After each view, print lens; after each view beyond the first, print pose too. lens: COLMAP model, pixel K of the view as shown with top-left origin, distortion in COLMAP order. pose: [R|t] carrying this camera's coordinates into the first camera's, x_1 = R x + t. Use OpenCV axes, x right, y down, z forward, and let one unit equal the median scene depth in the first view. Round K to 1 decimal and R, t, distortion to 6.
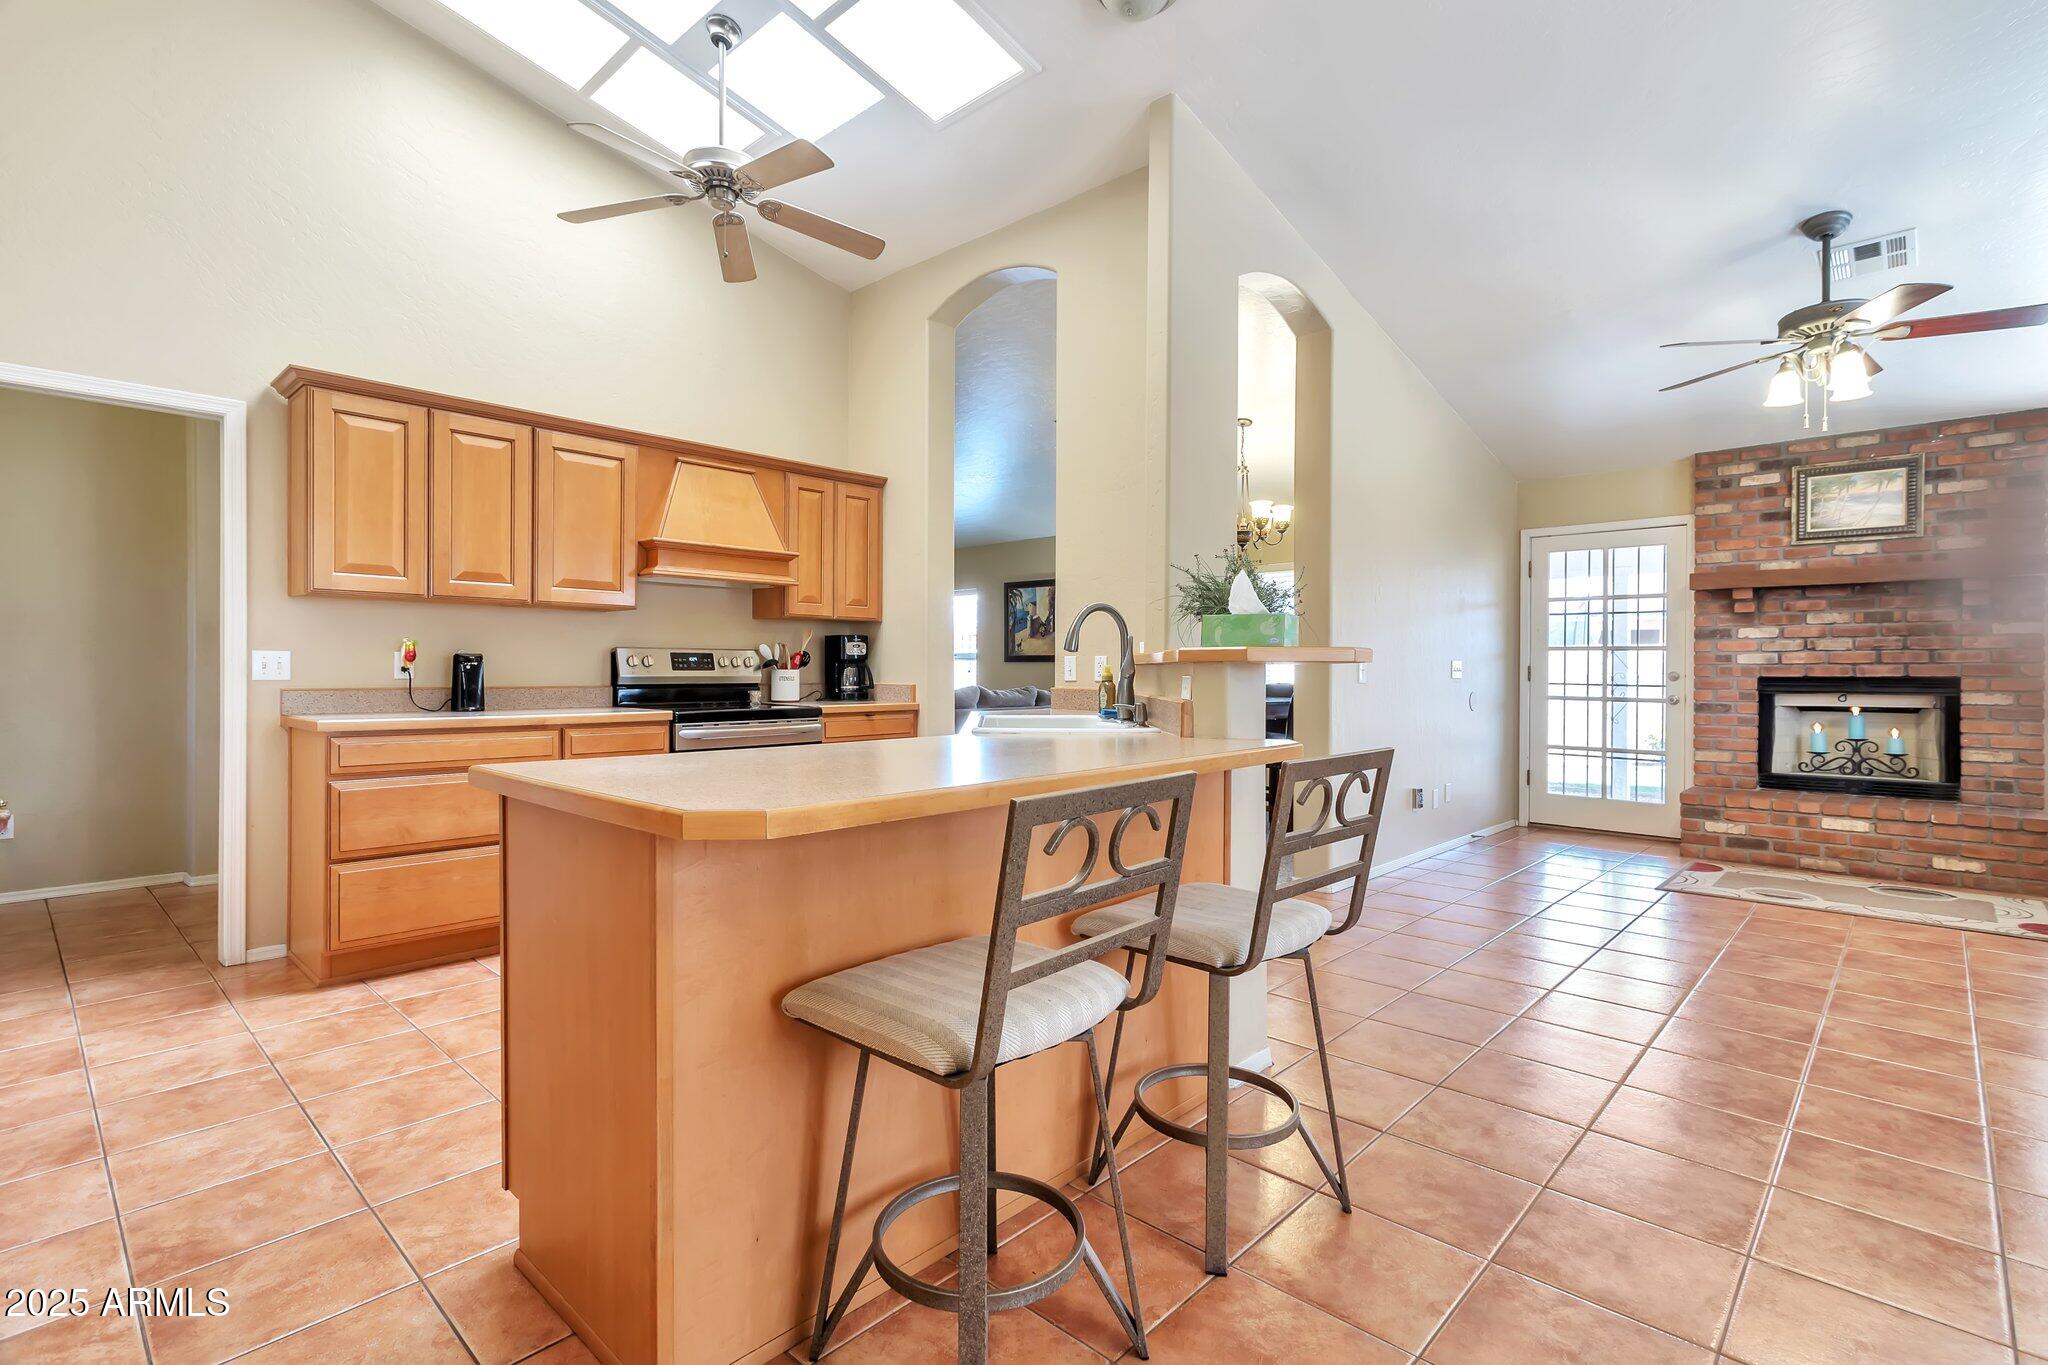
lens RADIAL K [[954.9, 0, 1029.1], [0, 954.9, 669.0], [0, 0, 1]] dist [0.004436, 0.000464]
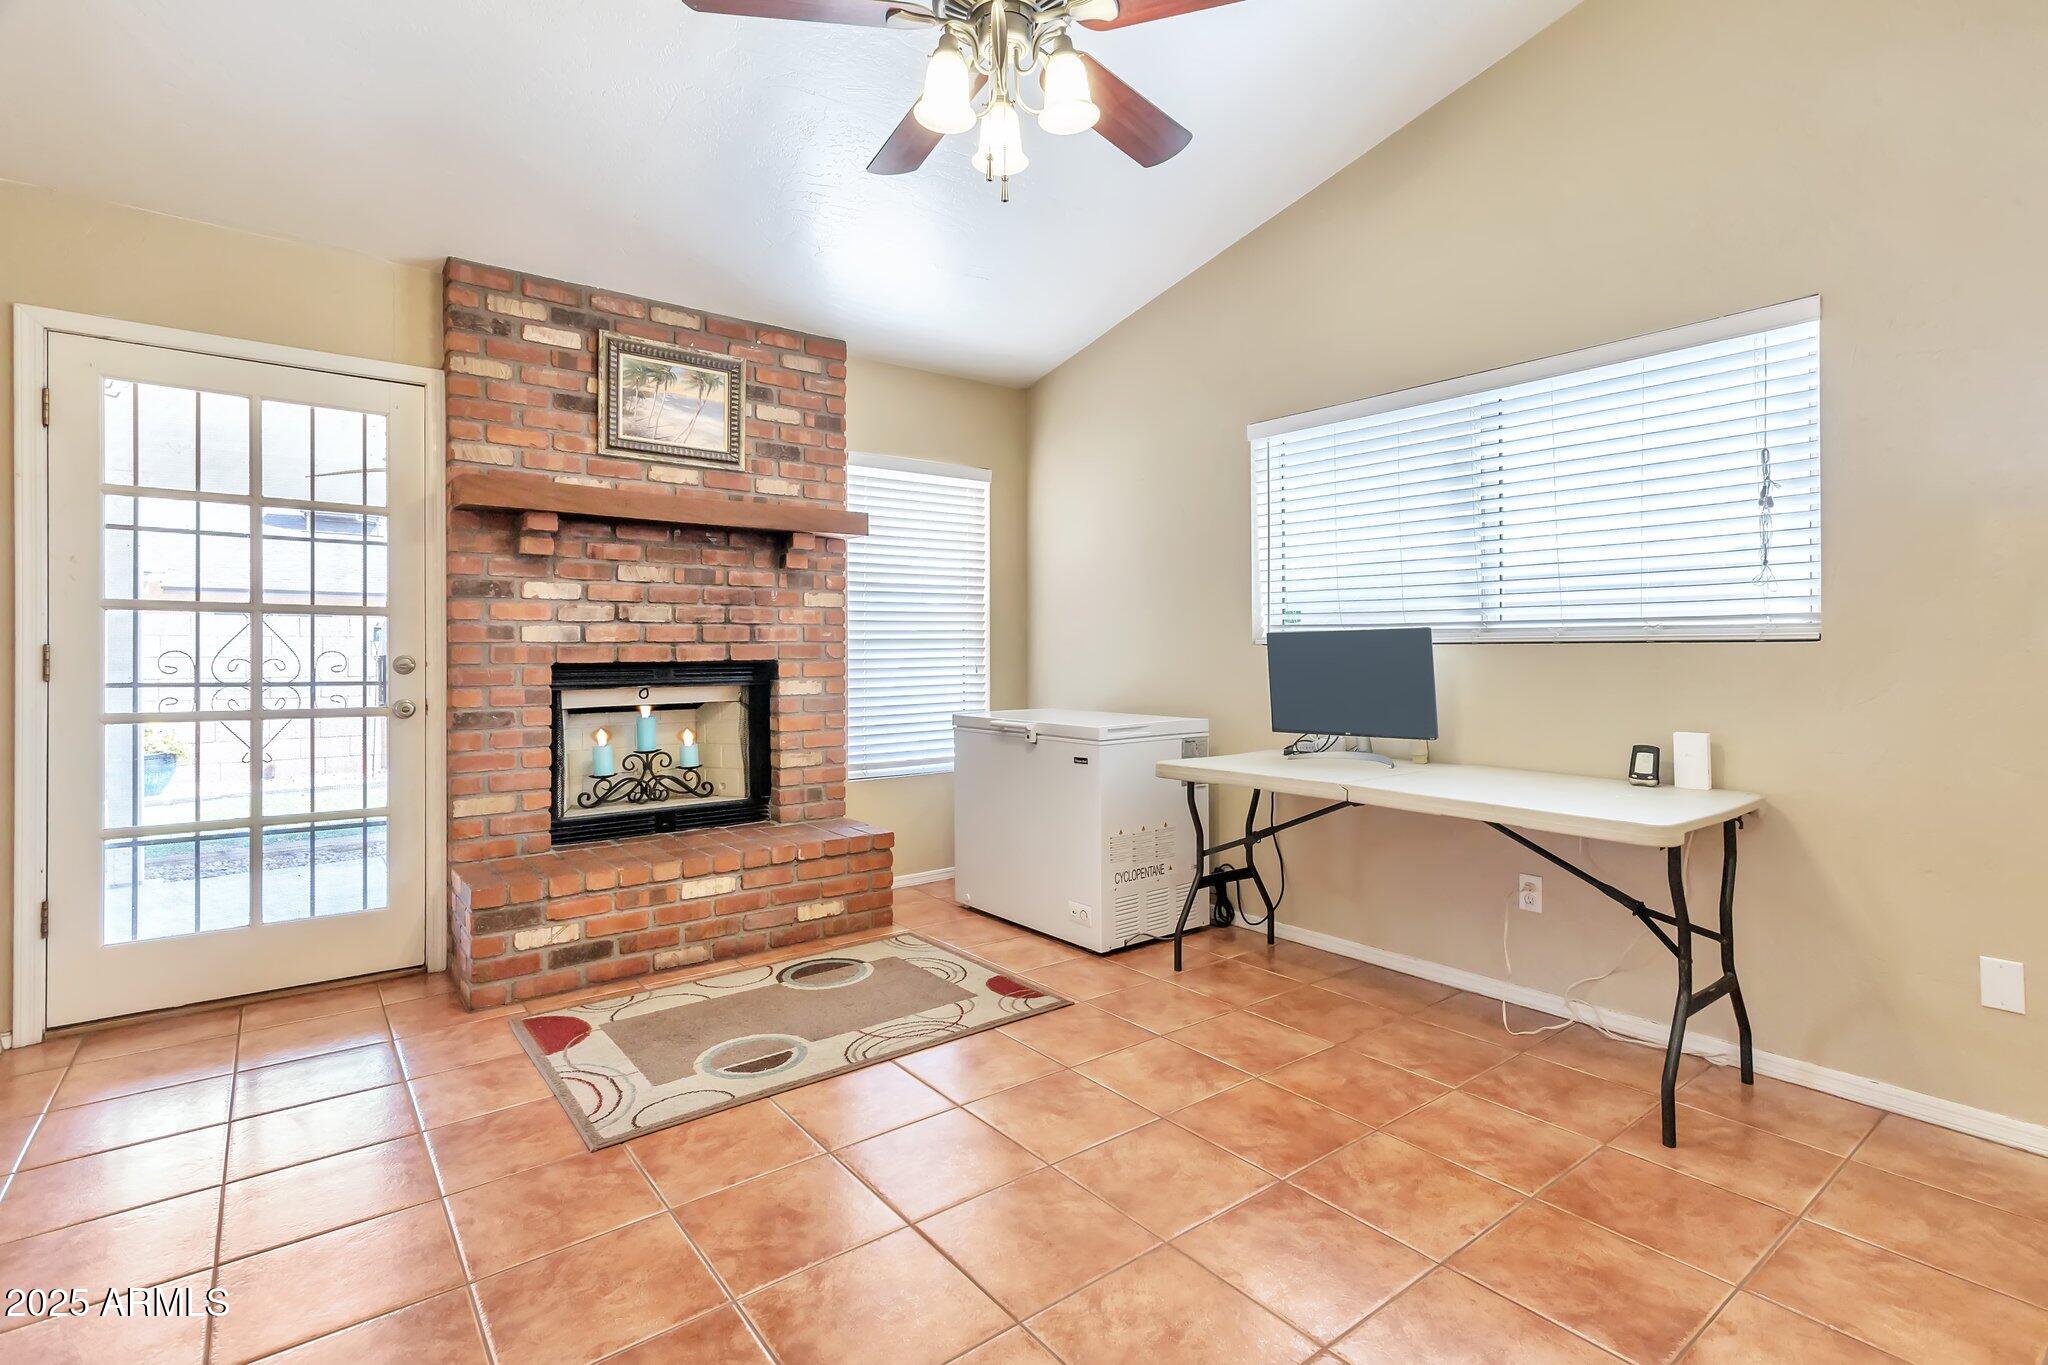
lens RADIAL K [[983.5, 0, 1031.6], [0, 983.5, 650.6], [0, 0, 1]] dist [0.020197, 0.000178]
pose [[0.156581, -0.002877, 0.987661, 0.199106], [0.002412, 0.999994, 0.002531, -0.000945], [-0.987662, 0.001986, 0.156587, 0.620437]]
